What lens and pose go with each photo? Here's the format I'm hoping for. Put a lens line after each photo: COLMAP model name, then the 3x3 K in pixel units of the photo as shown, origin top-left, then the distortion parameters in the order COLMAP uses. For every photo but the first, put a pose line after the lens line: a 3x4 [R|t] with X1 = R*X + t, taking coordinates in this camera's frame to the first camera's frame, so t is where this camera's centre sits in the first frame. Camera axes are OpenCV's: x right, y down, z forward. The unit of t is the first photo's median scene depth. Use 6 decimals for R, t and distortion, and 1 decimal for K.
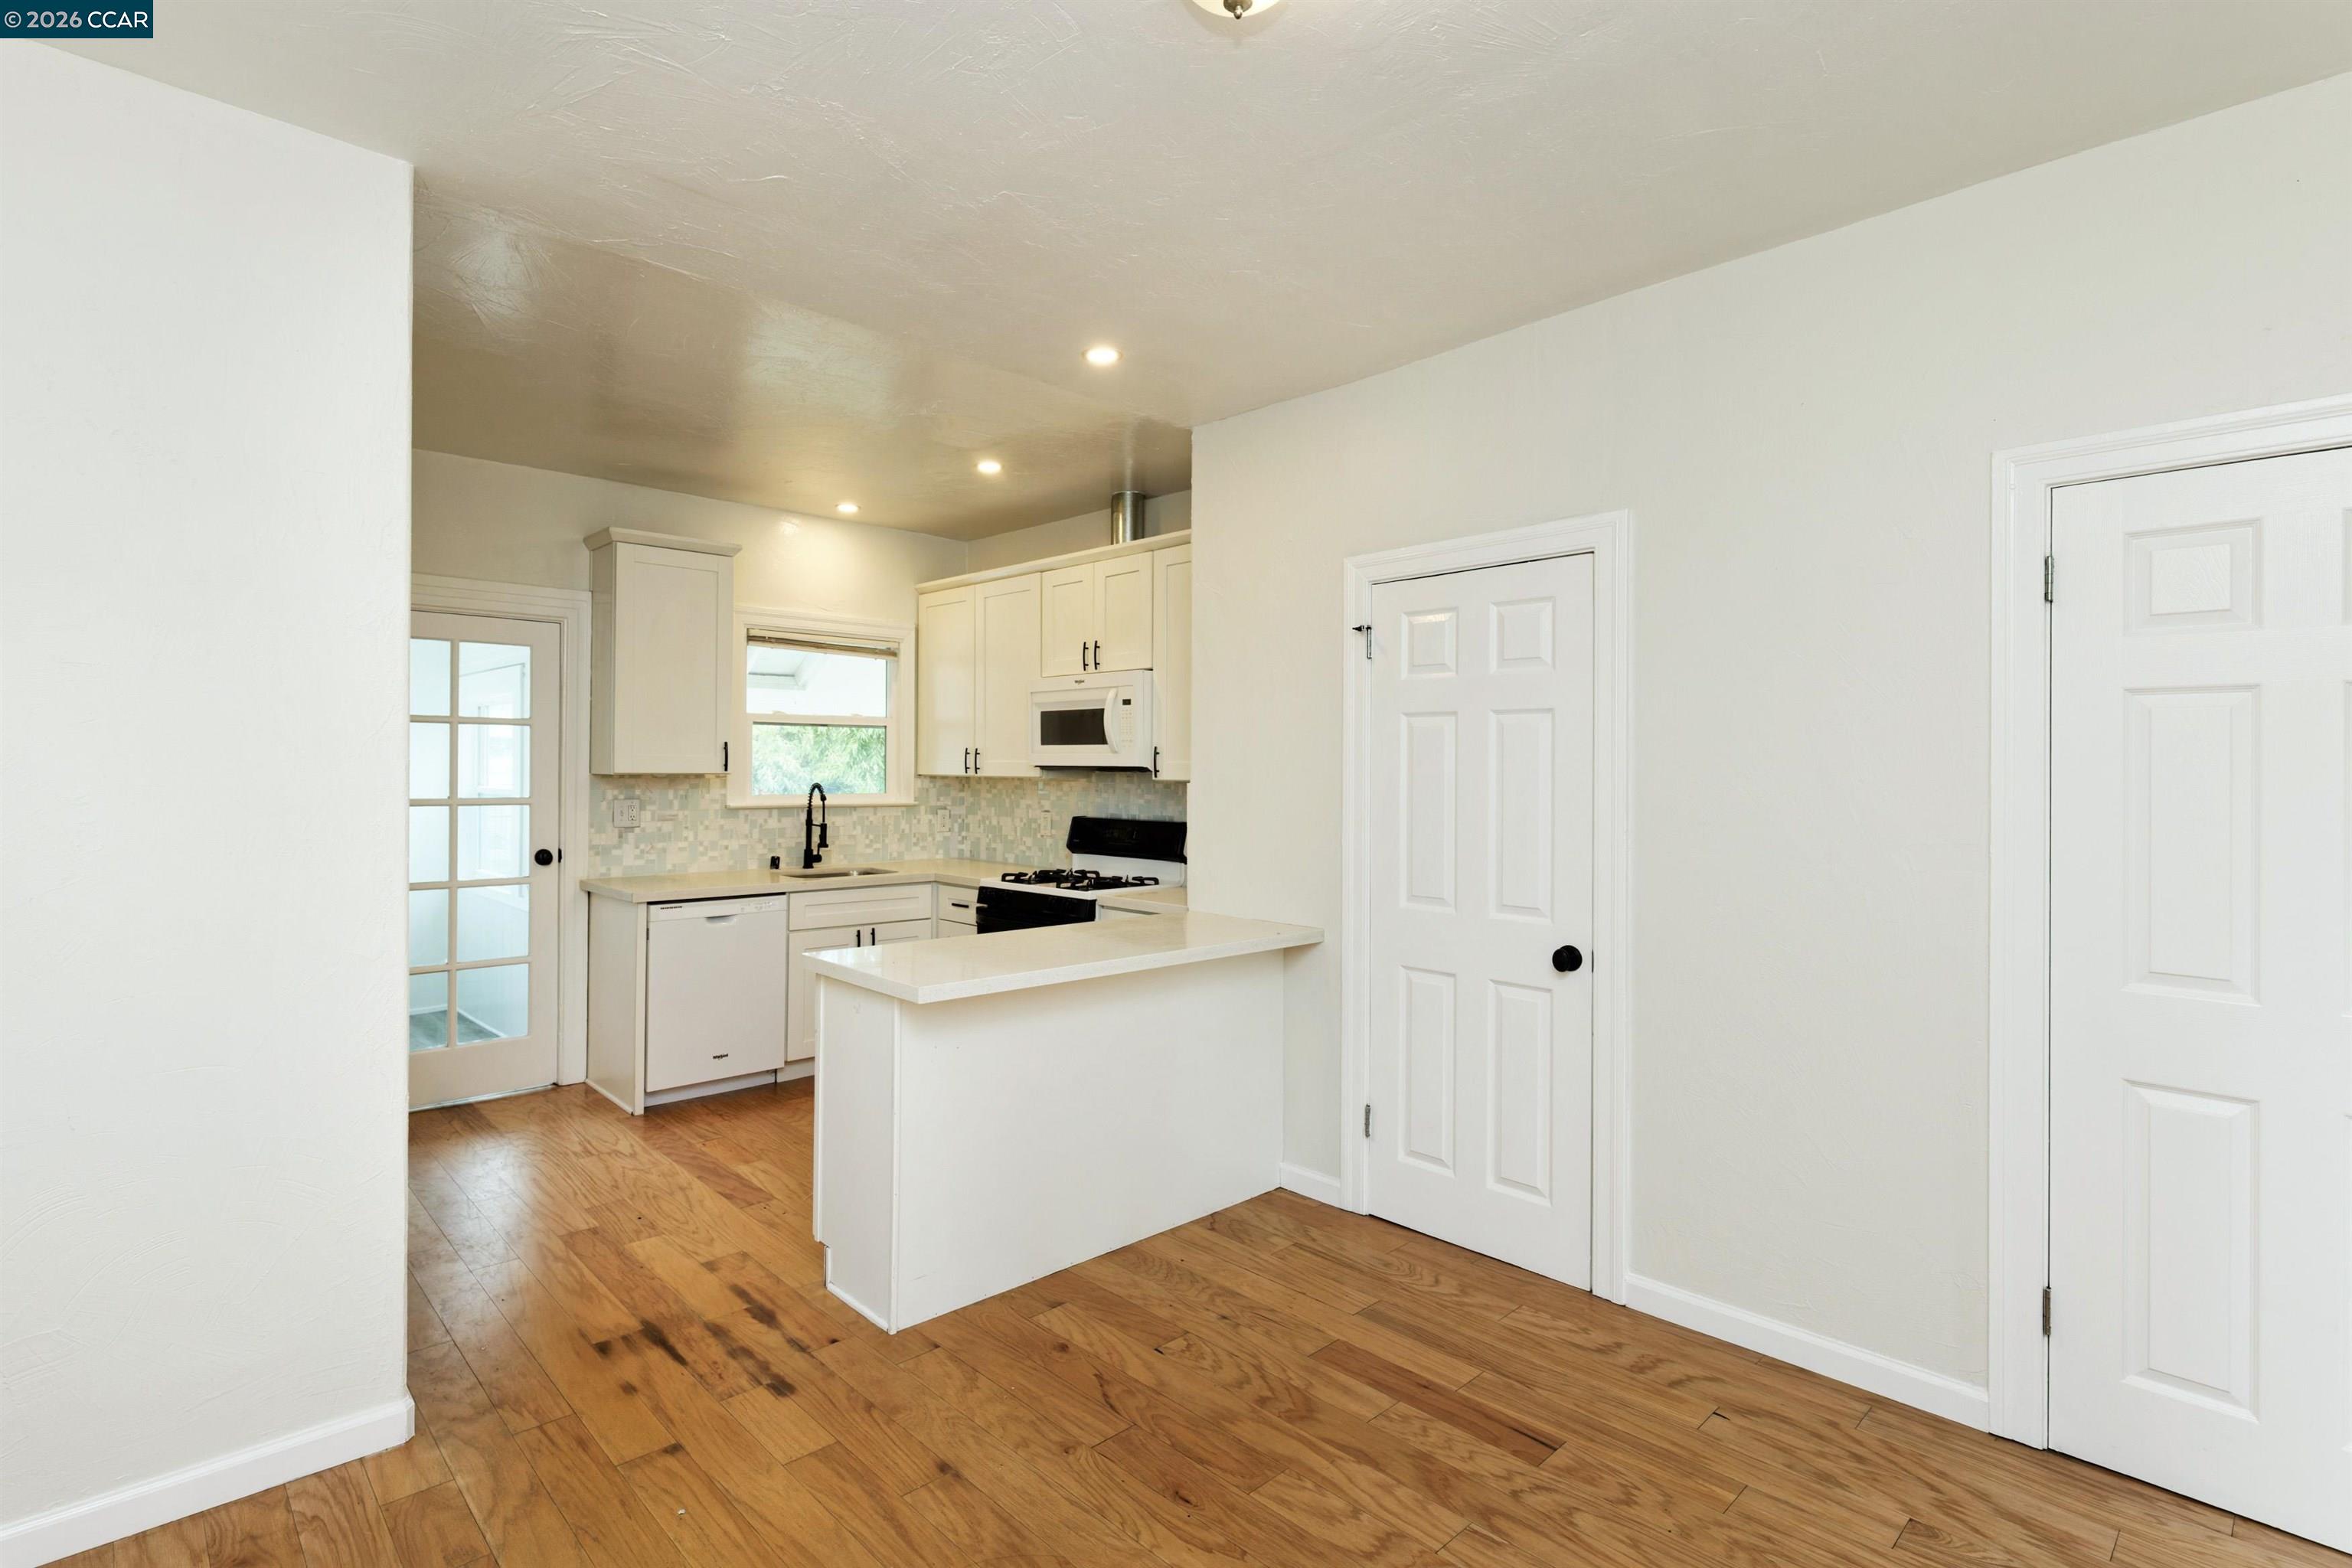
lens RADIAL K [[1076.4, 0, 1168.3], [0, 1076.4, 771.6], [0, 0, 1]] dist [0.000502, 0.000103]
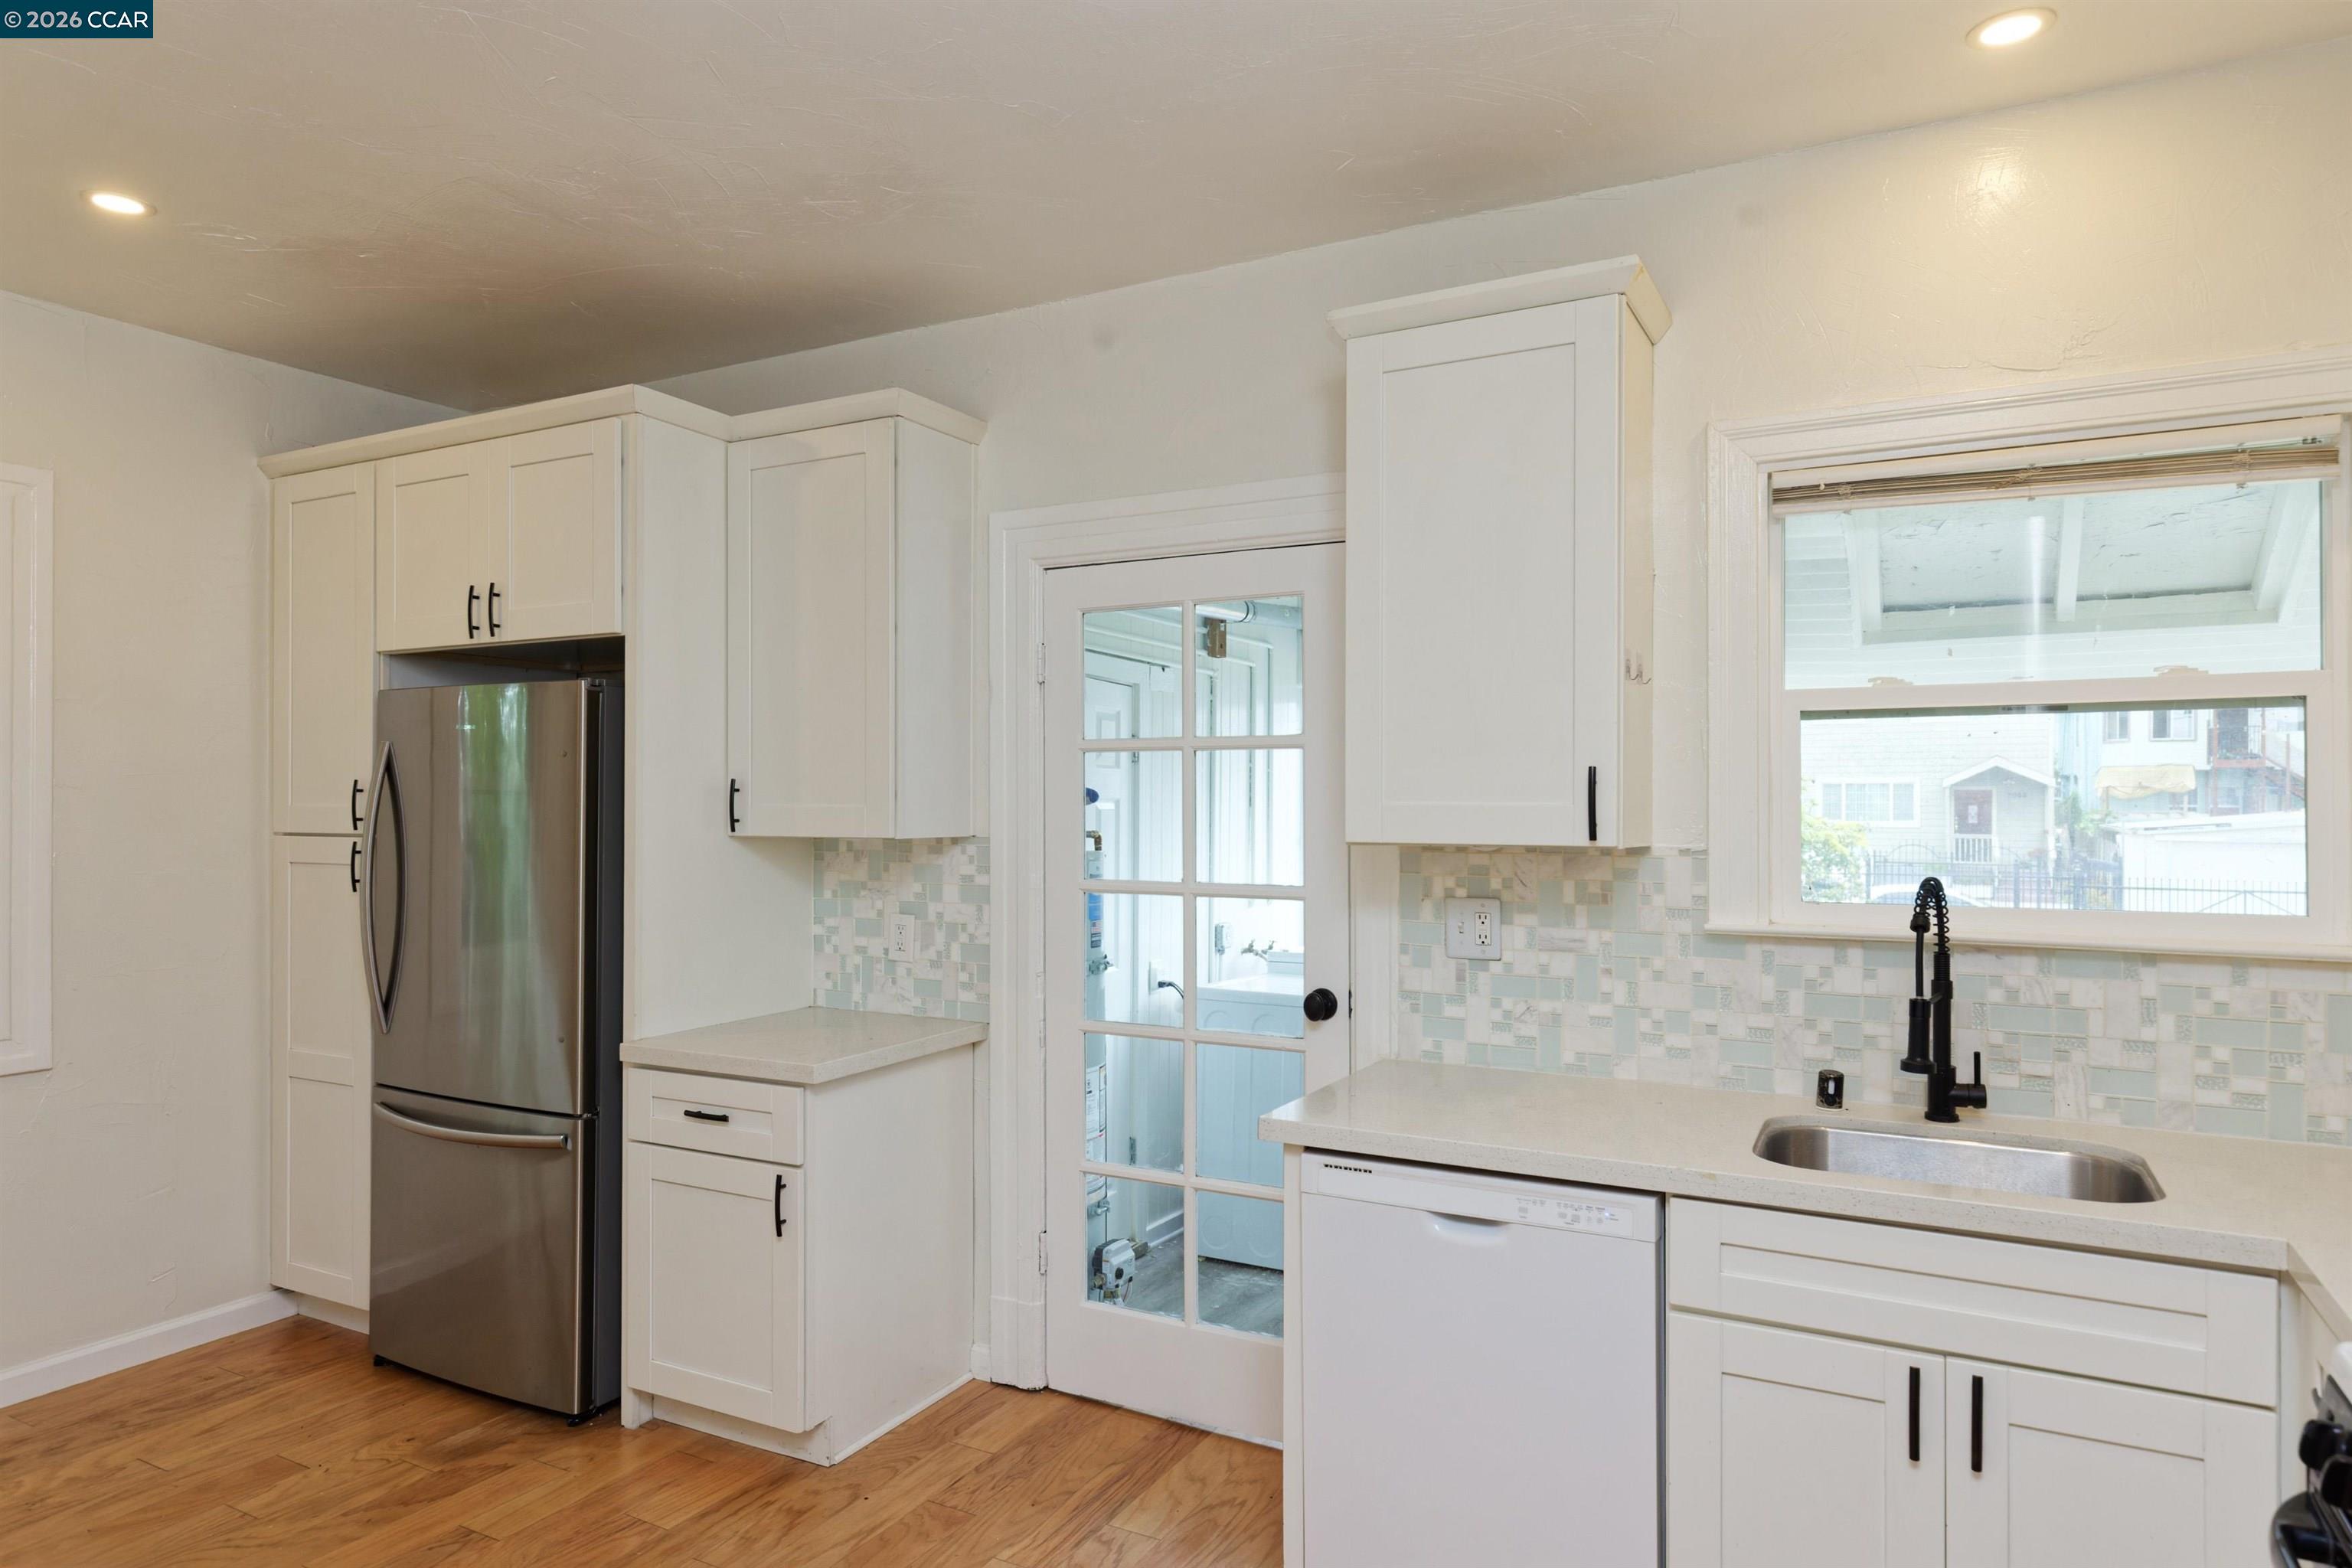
lens RADIAL K [[1400.6, 0, 1169.6], [0, 1400.6, 791.4], [0, 0, 1]] dist [-0.001016, -0.000221]
pose [[0.255103, -0.019710, -0.966713, 0.044492], [-0.003339, 0.999768, -0.021265, -0.006523], [0.966908, 0.008652, 0.254978, 0.687000]]
